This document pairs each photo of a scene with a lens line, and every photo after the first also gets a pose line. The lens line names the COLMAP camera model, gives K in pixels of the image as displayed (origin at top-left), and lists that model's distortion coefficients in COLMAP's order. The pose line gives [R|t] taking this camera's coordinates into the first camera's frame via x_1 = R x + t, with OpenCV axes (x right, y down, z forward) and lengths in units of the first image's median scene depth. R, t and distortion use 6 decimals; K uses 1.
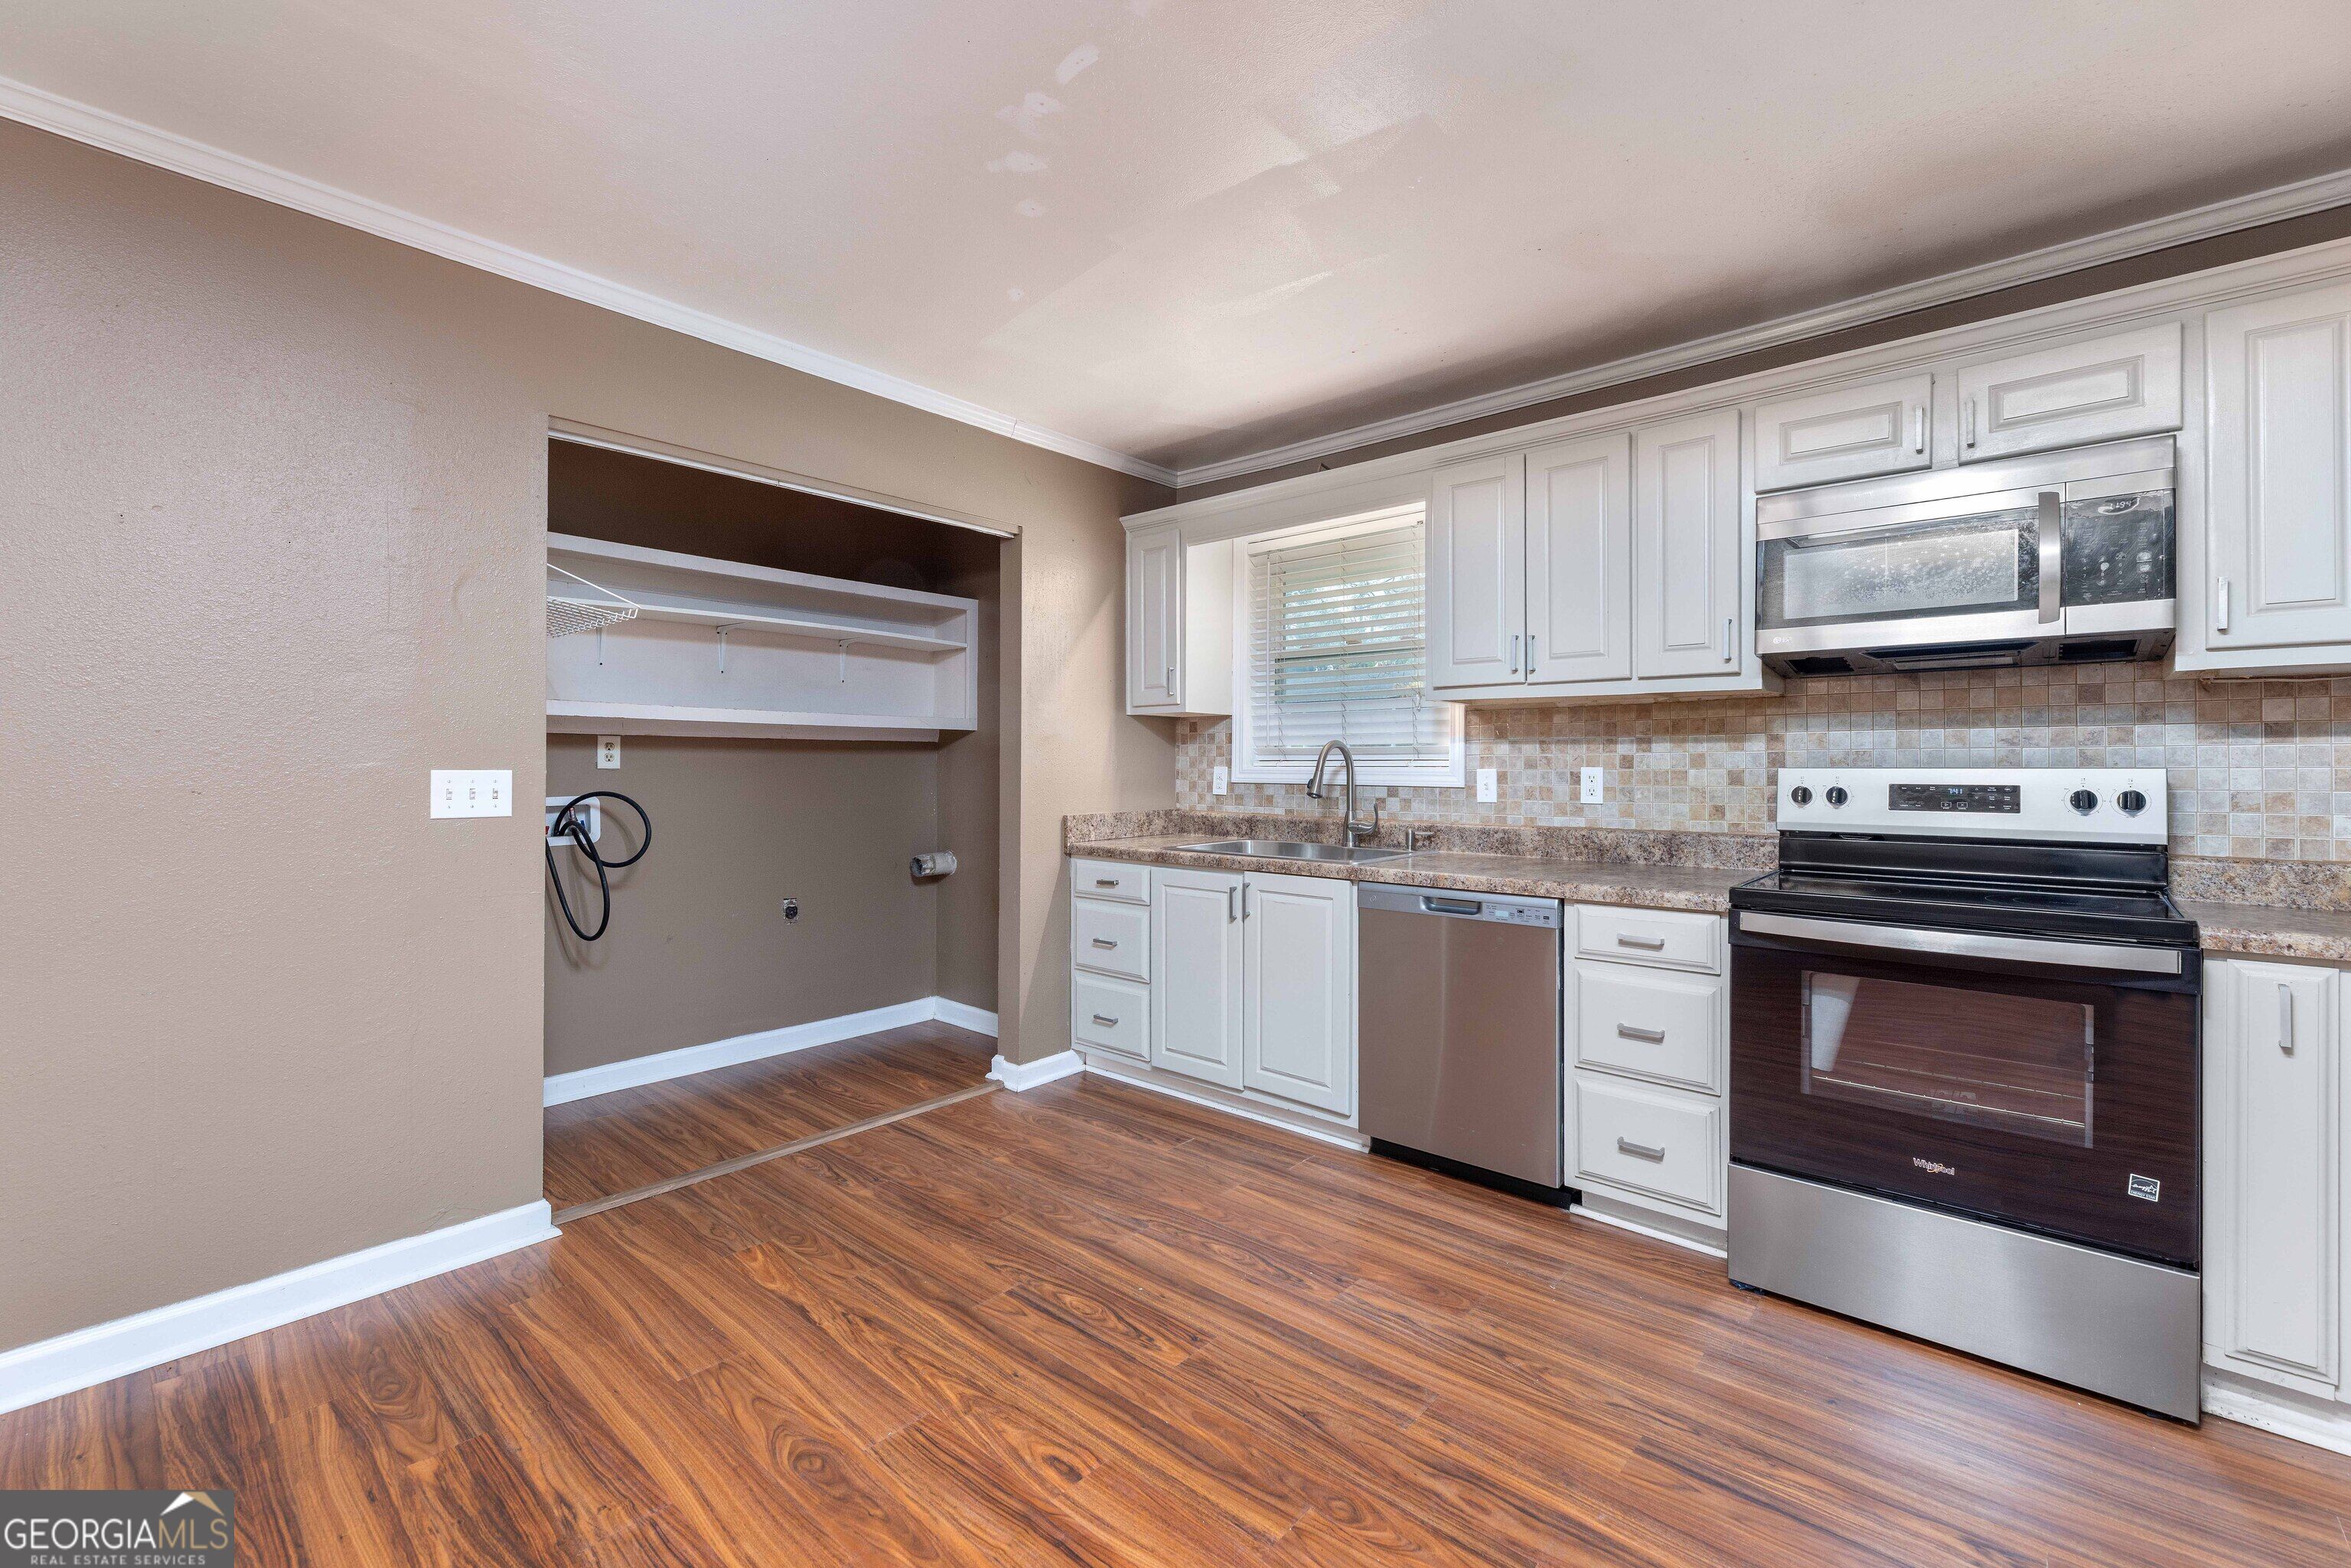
lens RADIAL K [[995.5, 0, 1197.9], [0, 995.5, 756.9], [0, 0, 1]] dist [-0.001374, -0.000307]
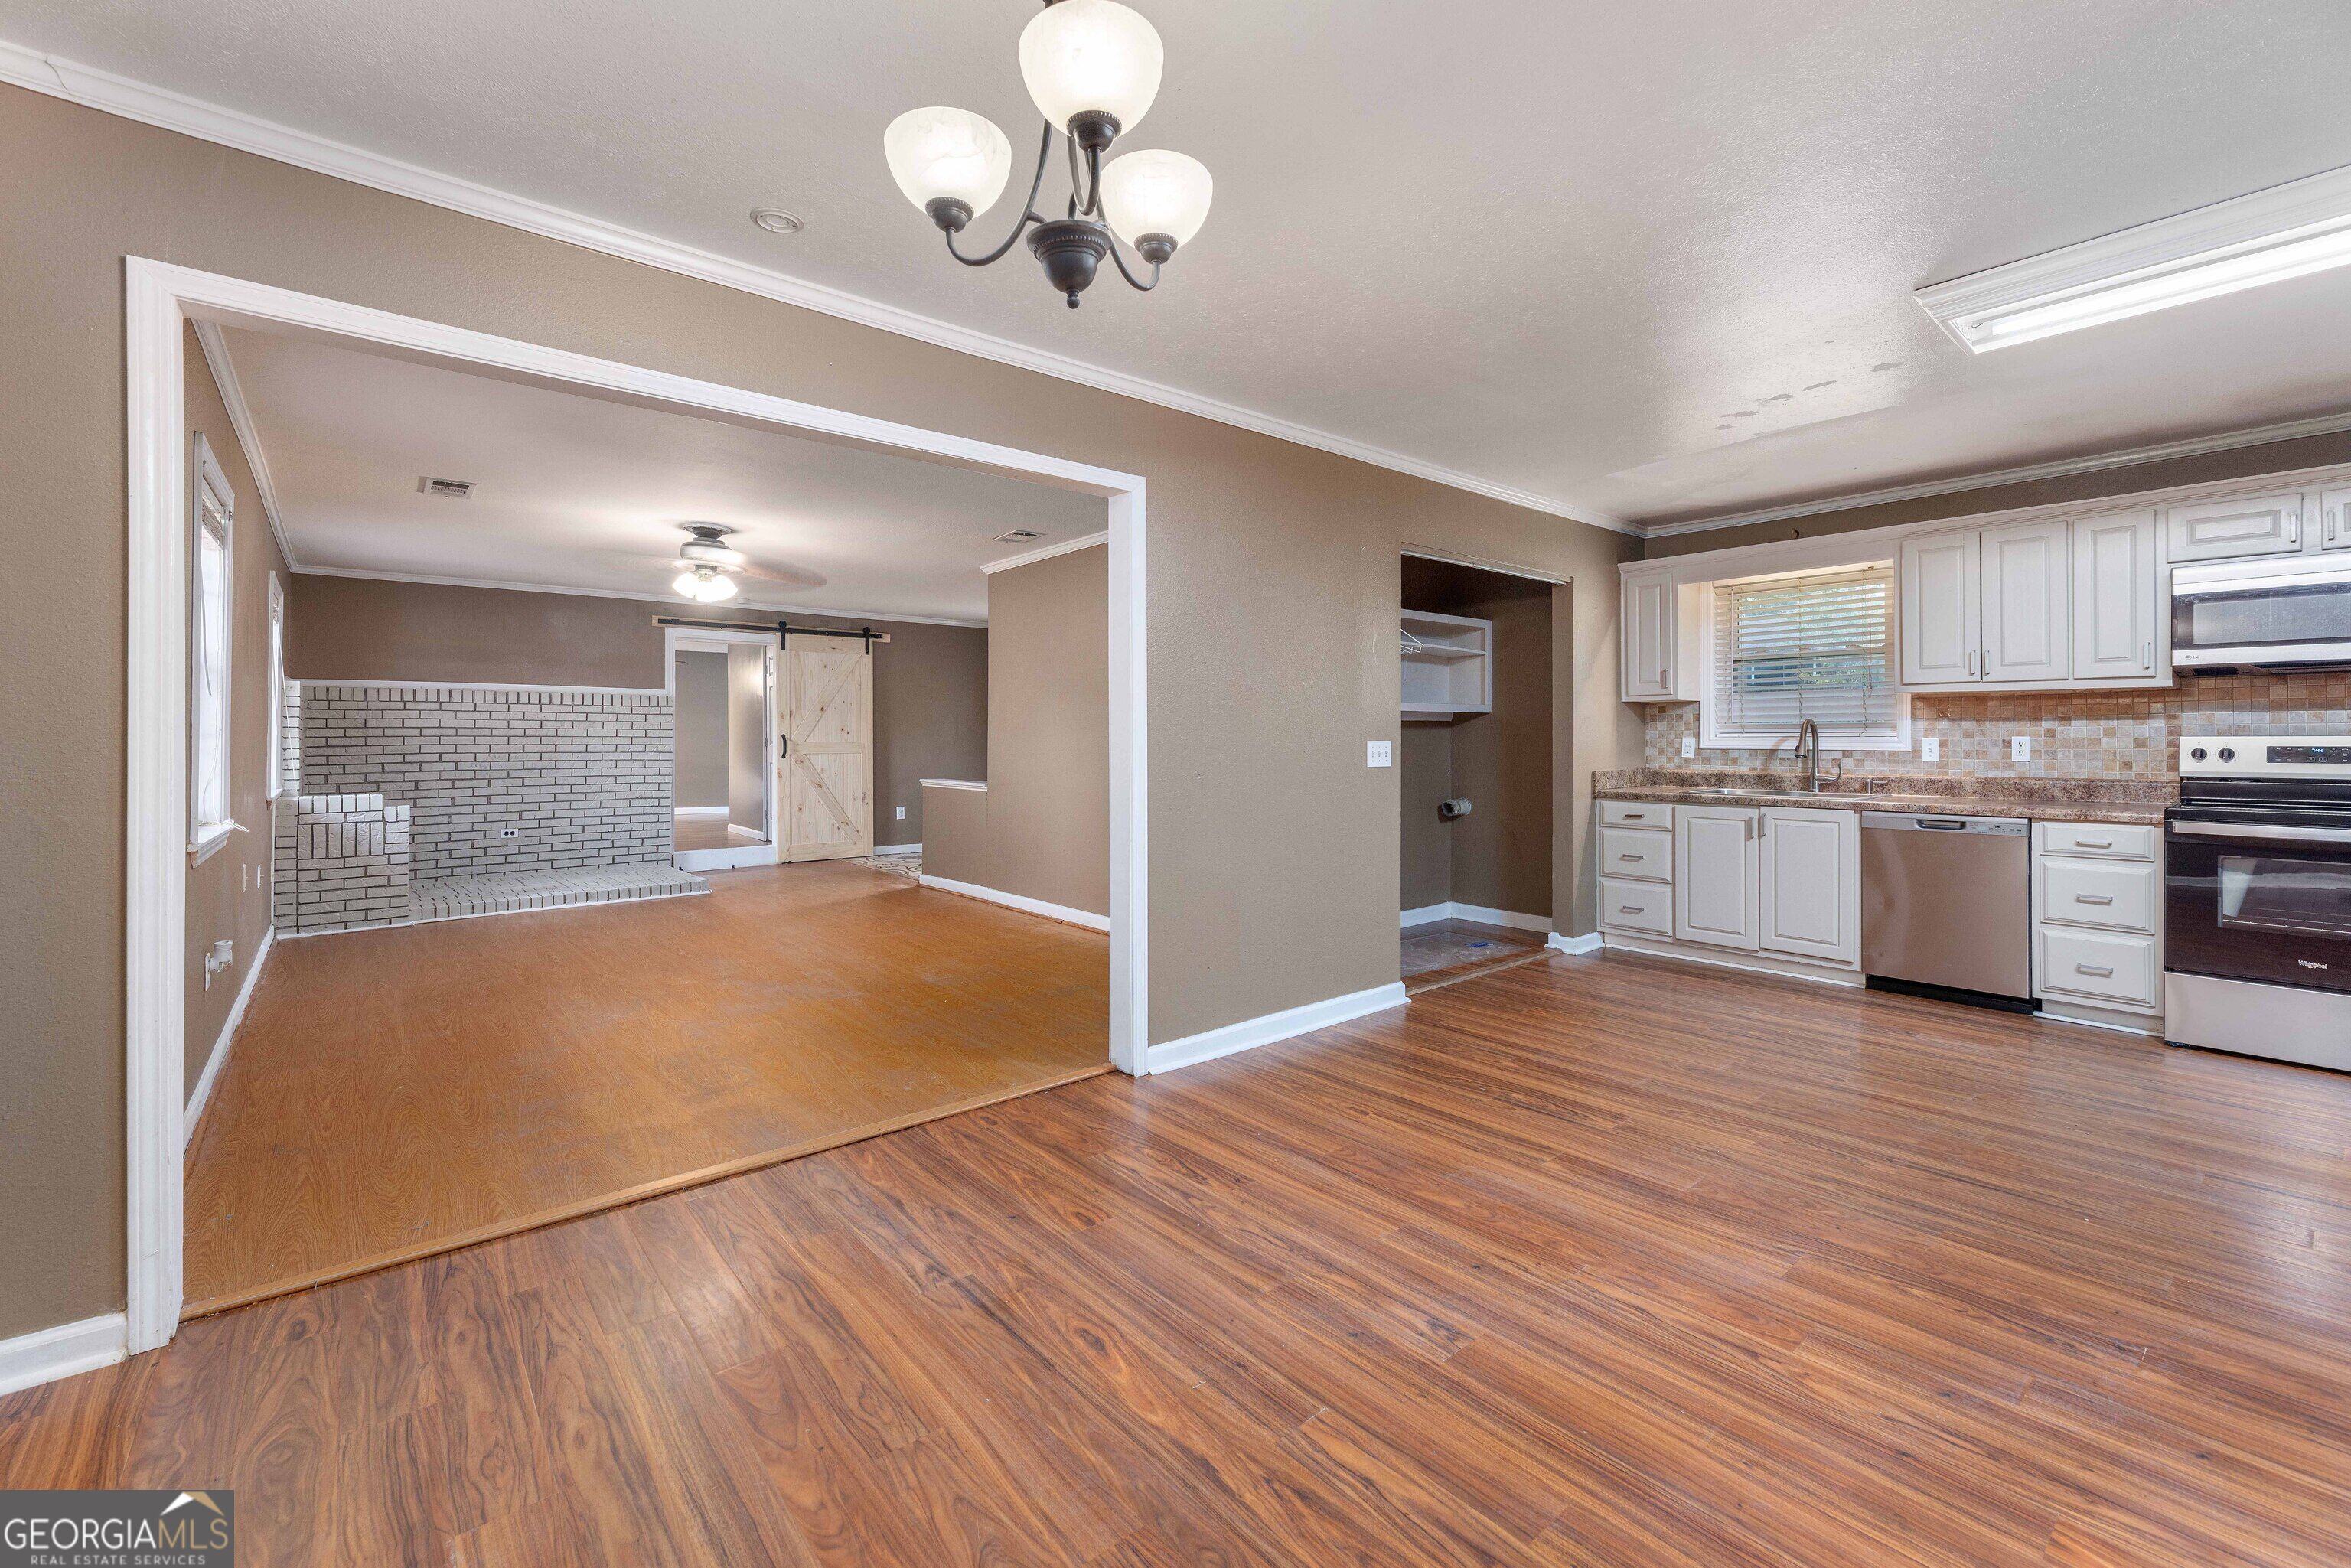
lens RADIAL K [[1007.5, 0, 1182.3], [0, 1007.5, 732.8], [0, 0, 1]] dist [-0.000532, 0.000260]
pose [[0.988307, -0.005333, -0.152387, -0.648885], [0.005918, 0.999977, 0.003384, -0.008328], [0.152365, -0.004246, 0.988315, -0.716095]]
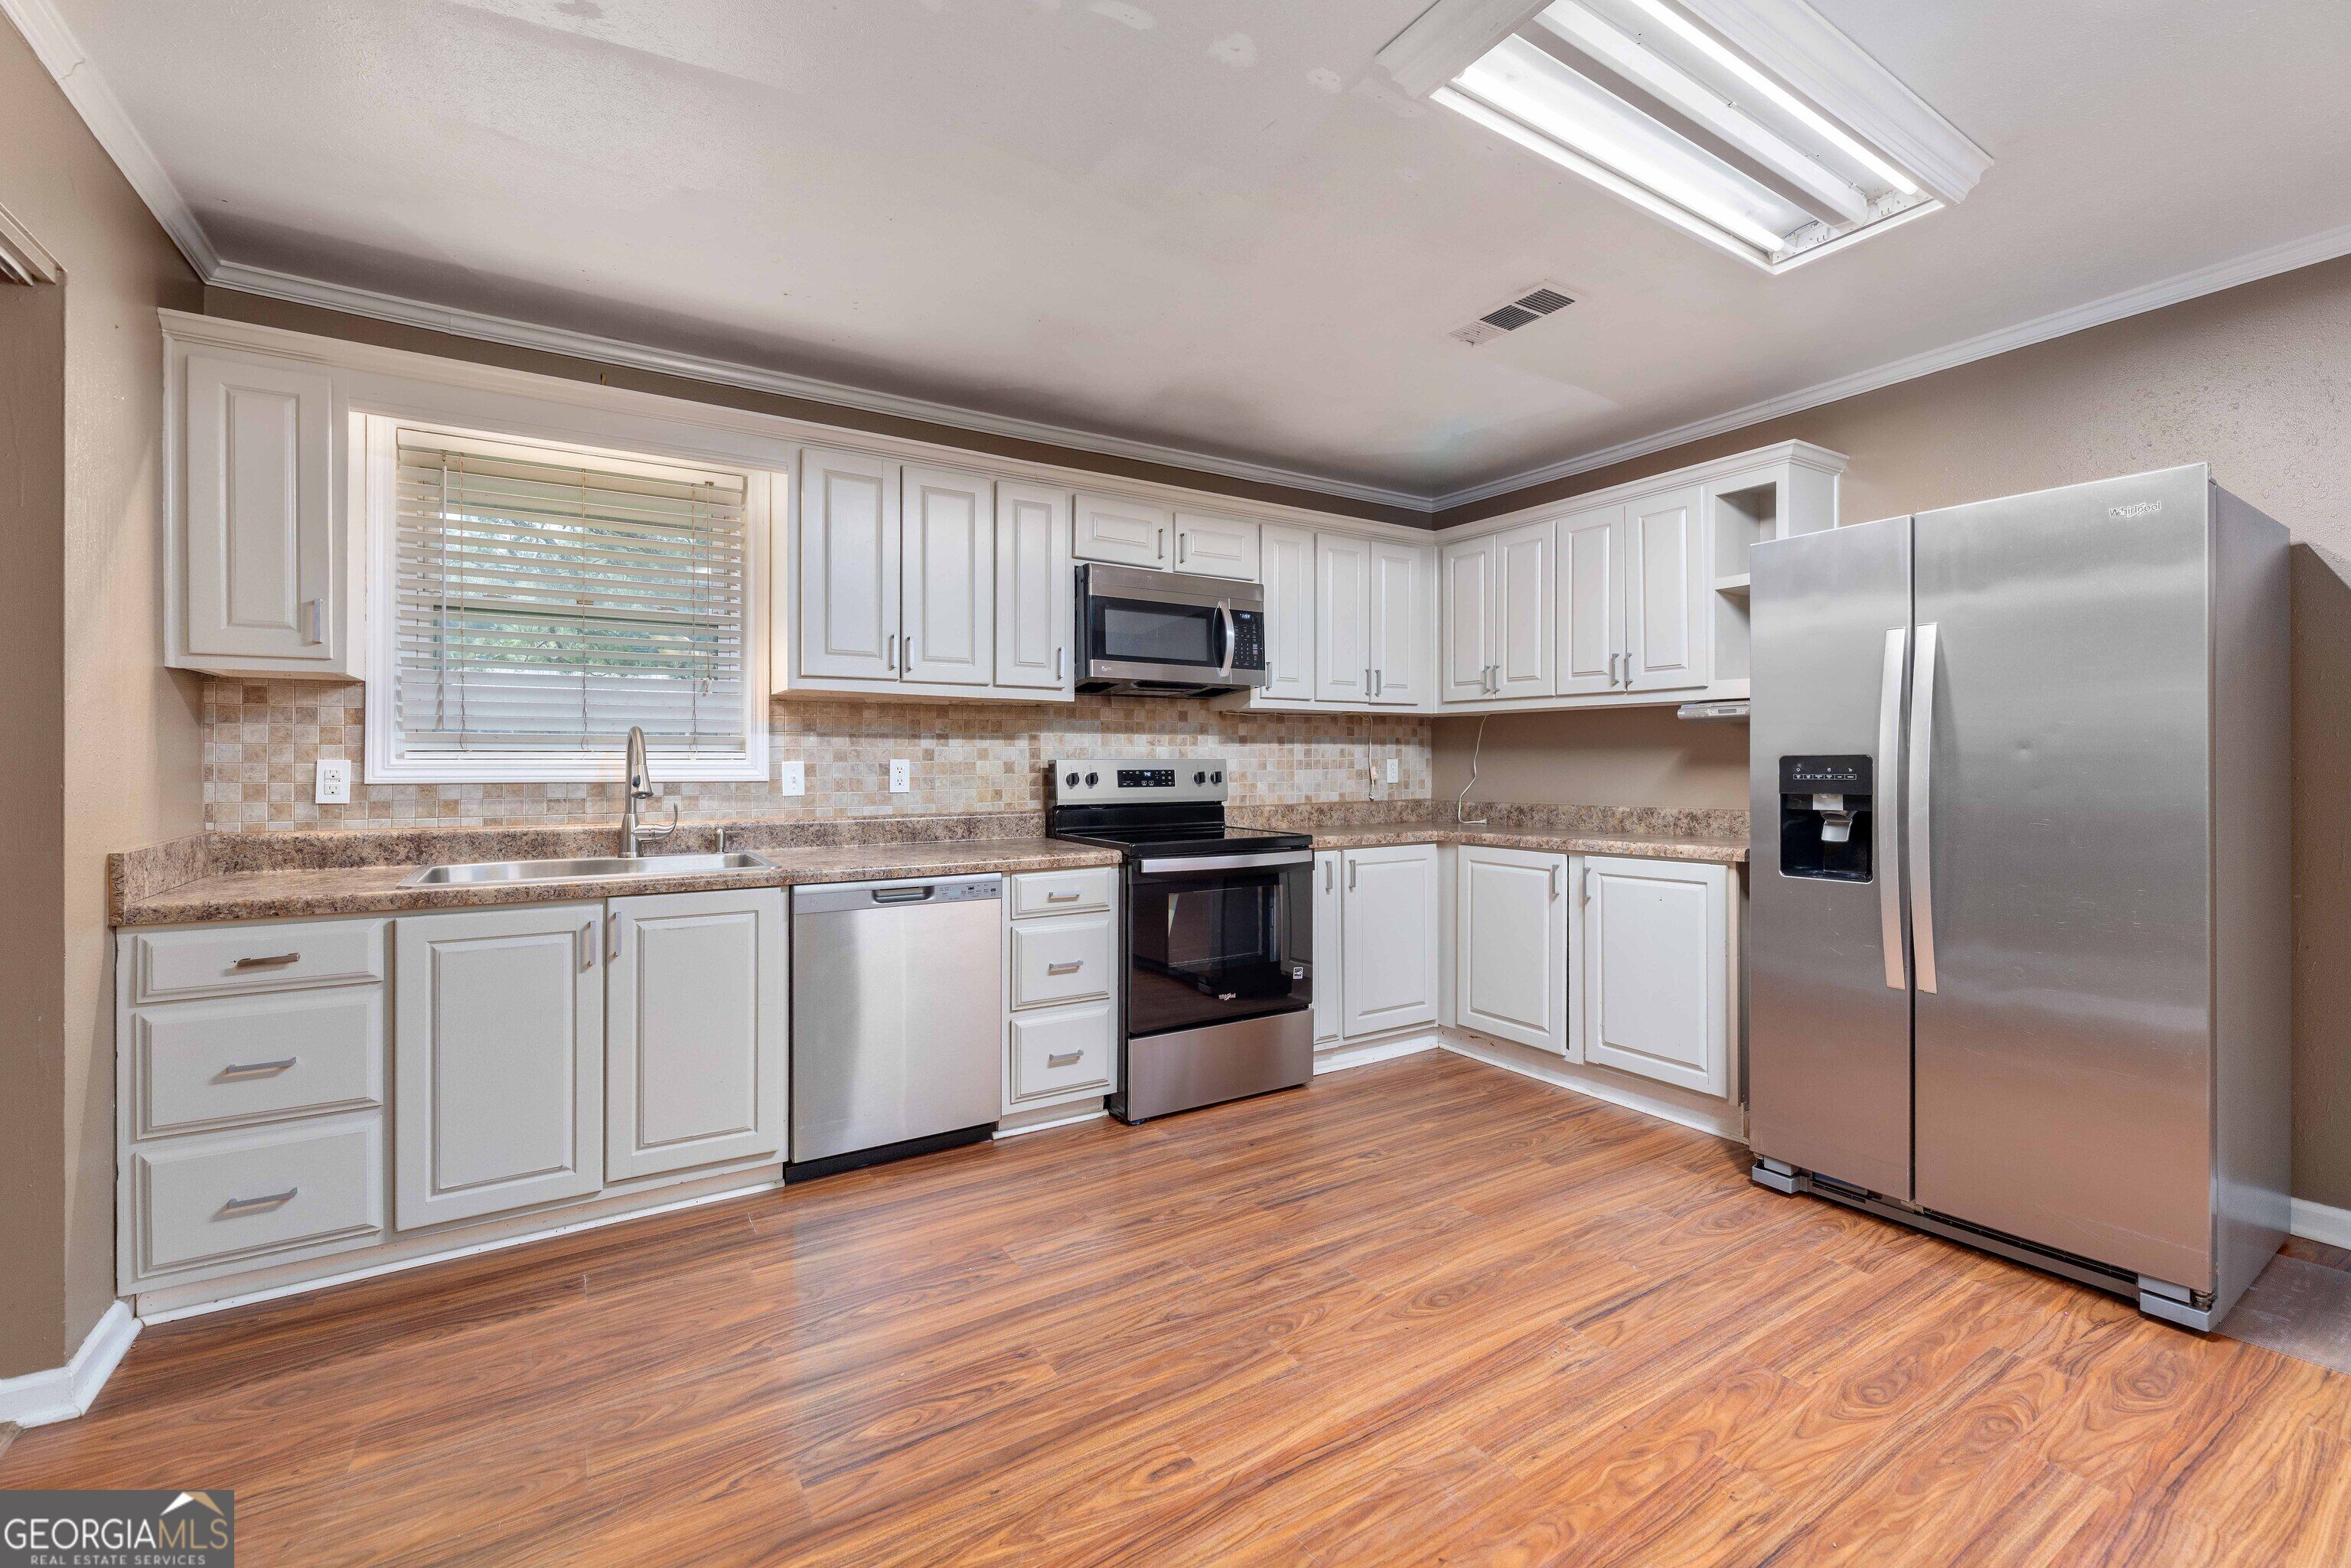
lens RADIAL K [[995.5, 0, 1197.9], [0, 995.5, 756.9], [0, 0, 1]] dist [-0.001374, -0.000307]
pose [[0.275930, 0.002291, 0.961175, -0.610239], [-0.006810, 0.999977, -0.000429, 0.006047], [-0.961154, -0.006428, 0.275939, 0.401217]]
